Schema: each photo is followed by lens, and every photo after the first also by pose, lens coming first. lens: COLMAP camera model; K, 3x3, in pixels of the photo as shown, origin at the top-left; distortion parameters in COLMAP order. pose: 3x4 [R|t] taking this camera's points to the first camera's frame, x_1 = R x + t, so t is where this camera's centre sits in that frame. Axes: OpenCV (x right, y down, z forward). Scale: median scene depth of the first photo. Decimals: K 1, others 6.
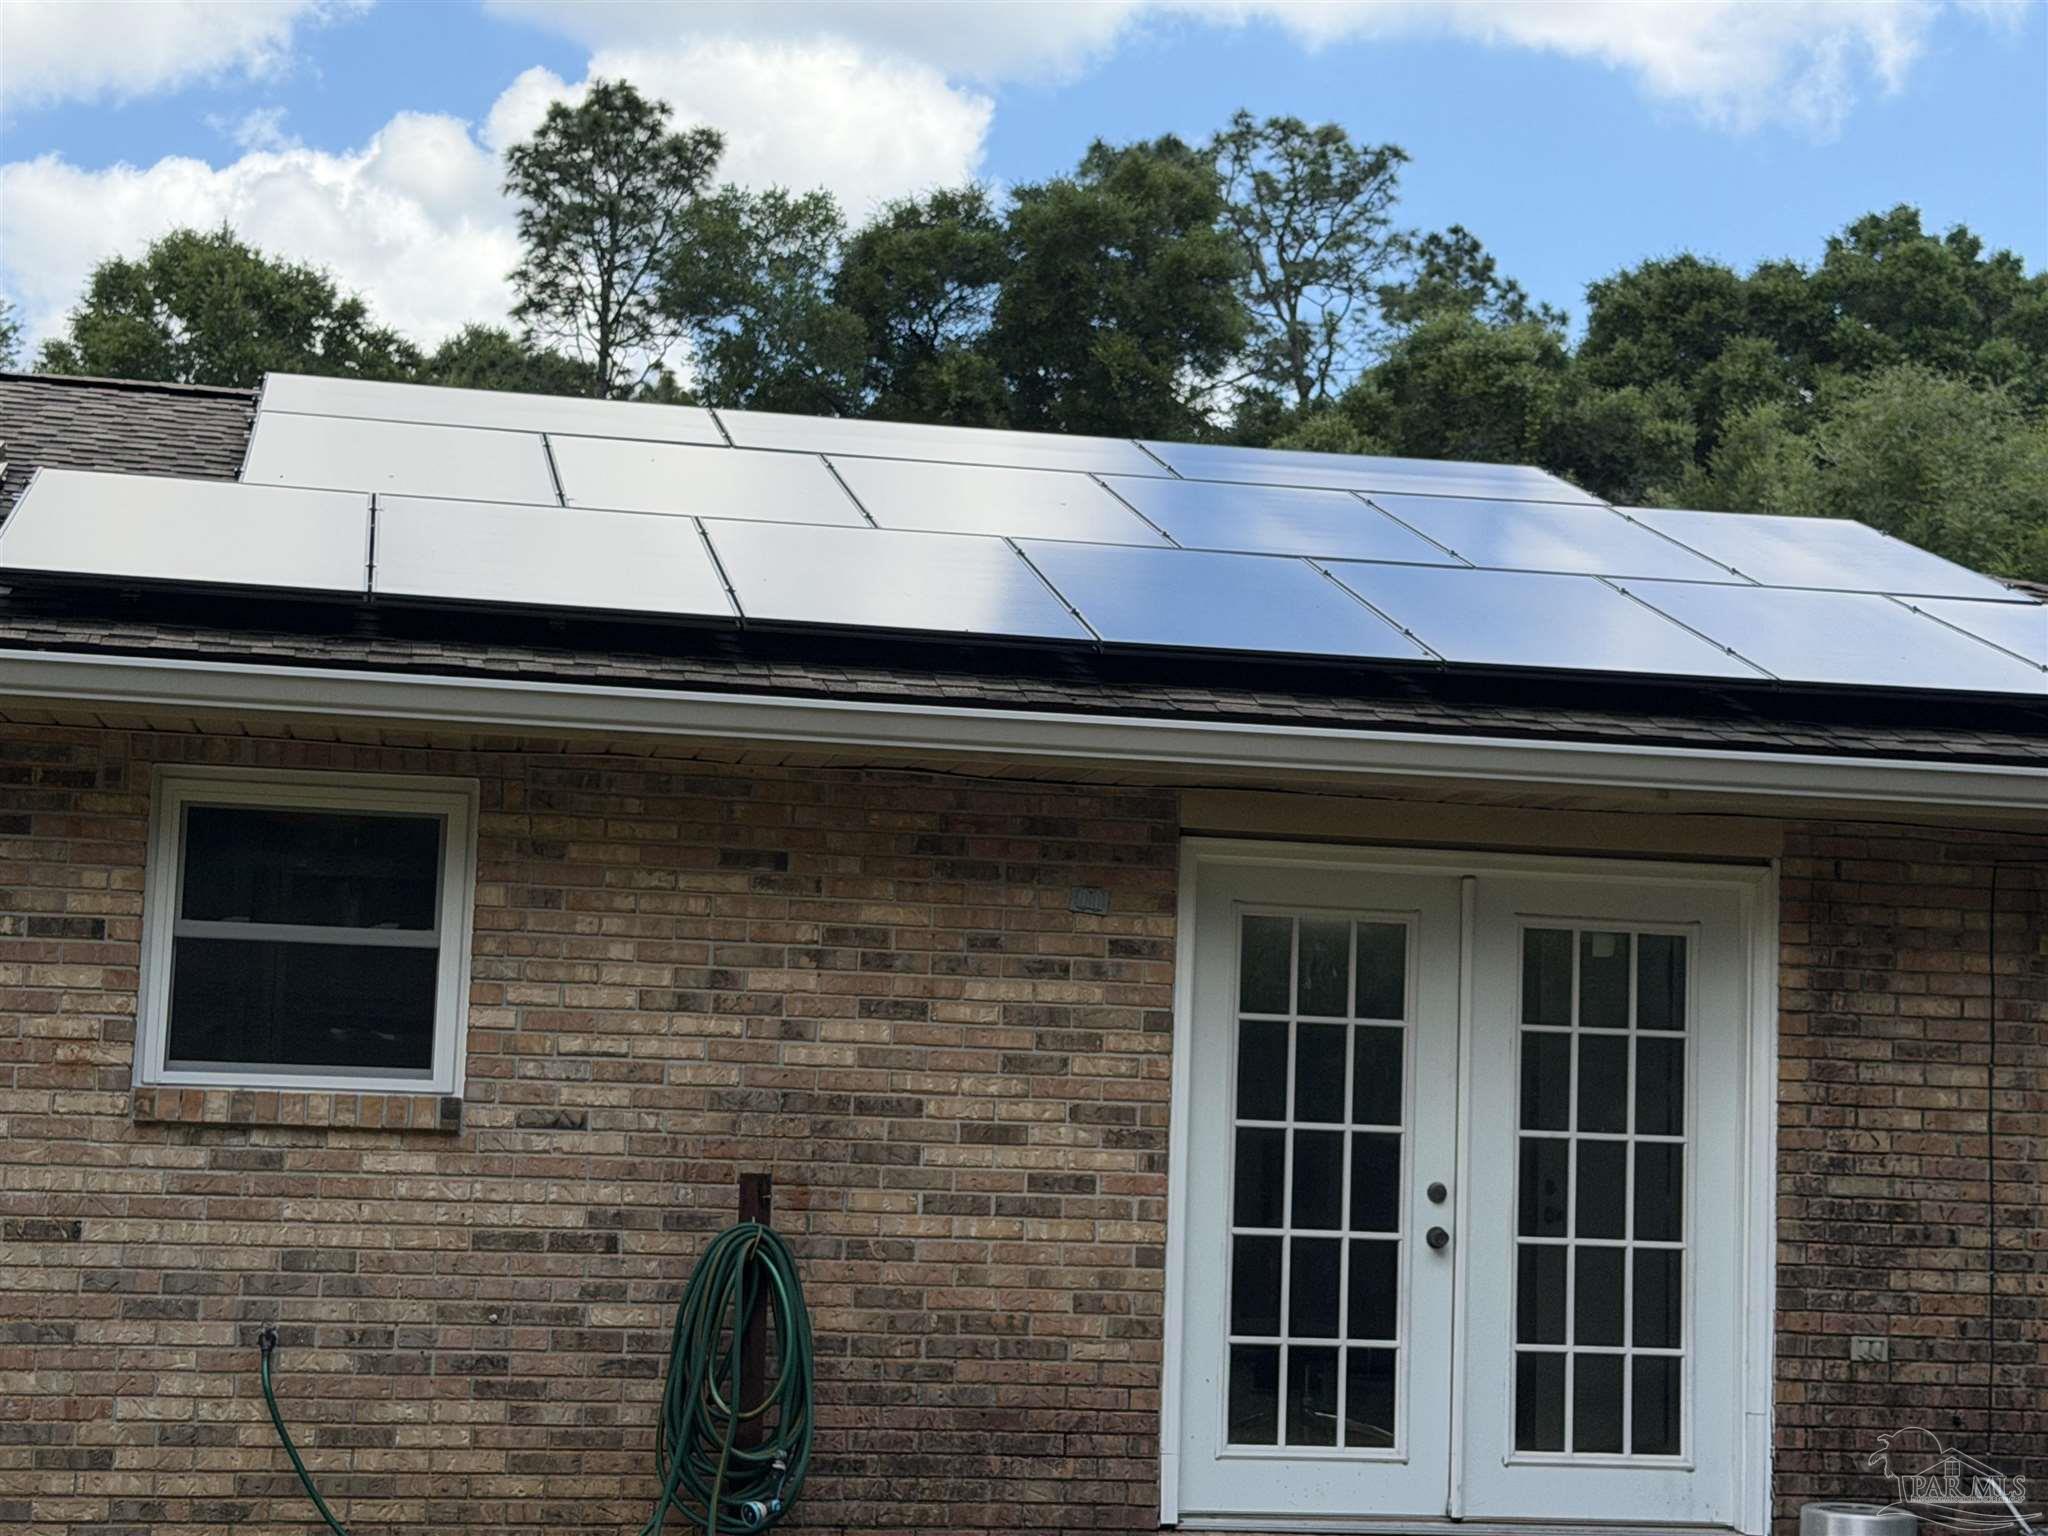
lens RADIAL K [[3519.6, 0, 1029.2], [0, 3519.6, 780.3], [0, 0, 1]] dist [0.115574, -0.040976]
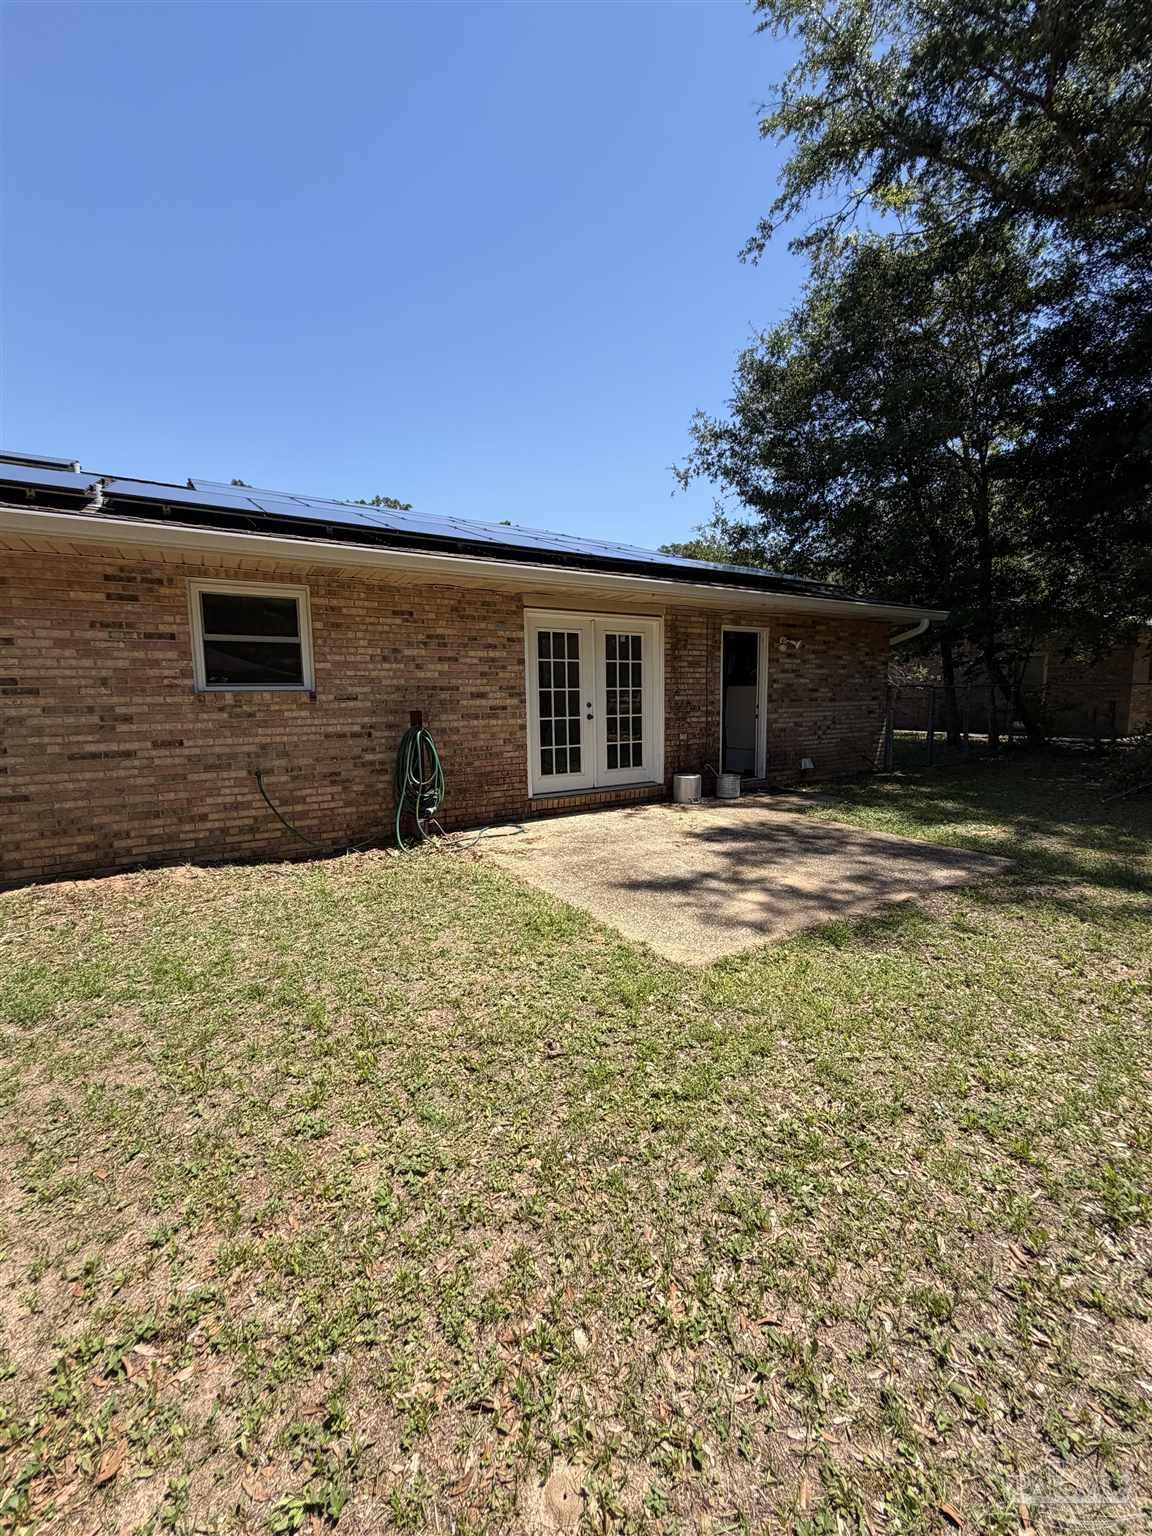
lens RADIAL K [[613.0, 0, 576.4], [0, 613.0, 763.7], [0, 0, 1]] dist [-0.000831, 0.000362]
pose [[0.933974, -0.088940, 0.346095, -0.133586], [0.015160, 0.977520, 0.210295, 0.040414], [-0.357019, -0.191163, 0.914327, 0.401162]]
